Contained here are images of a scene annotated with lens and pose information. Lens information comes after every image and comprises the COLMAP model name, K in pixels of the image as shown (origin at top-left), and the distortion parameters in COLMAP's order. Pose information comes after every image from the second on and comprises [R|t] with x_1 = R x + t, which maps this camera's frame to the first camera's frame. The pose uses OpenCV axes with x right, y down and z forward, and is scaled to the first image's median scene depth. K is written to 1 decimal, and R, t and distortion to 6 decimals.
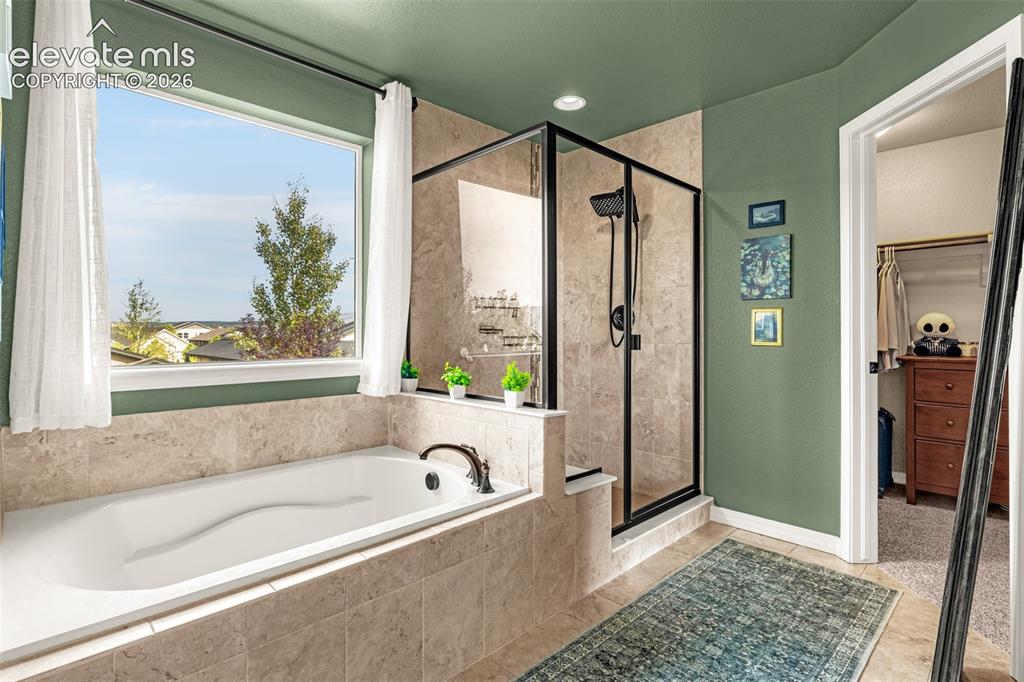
lens RADIAL K [[499.4, 0, 511.9], [0, 499.4, 328.5], [0, 0, 1]] dist [0.002303, -0.000059]
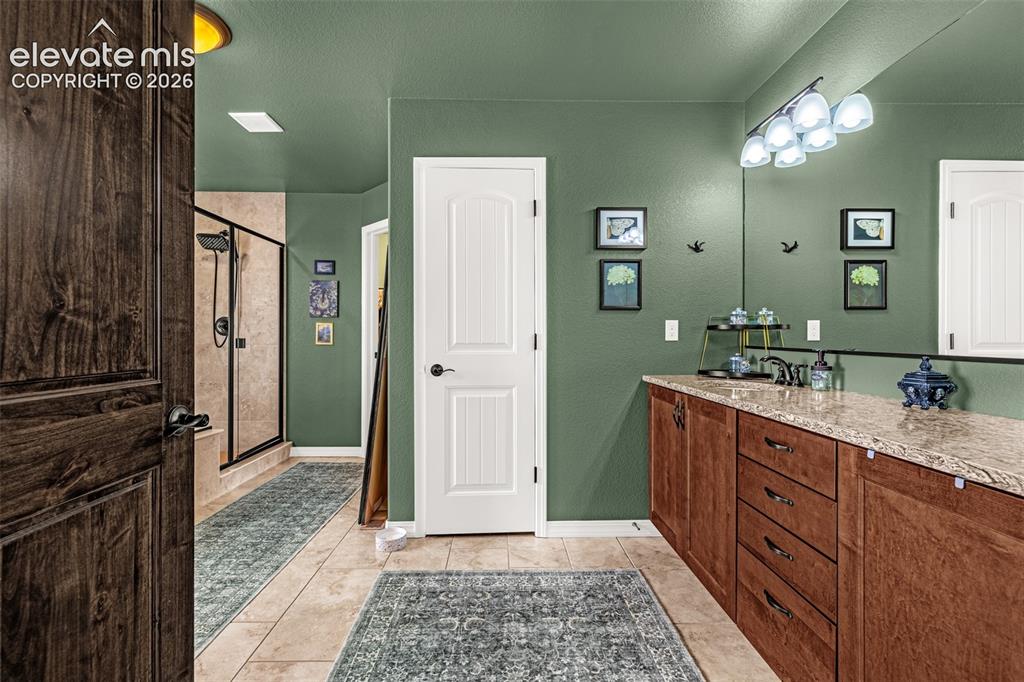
lens RADIAL K [[443.1, 0, 511.8], [0, 443.1, 337.1], [0, 0, 1]] dist [0.001385, 0.000691]
pose [[0.686415, 0.000157, 0.727210, -0.146281], [-0.008392, 0.999935, 0.007705, -0.008022], [-0.727162, -0.011392, 0.686372, -0.487563]]
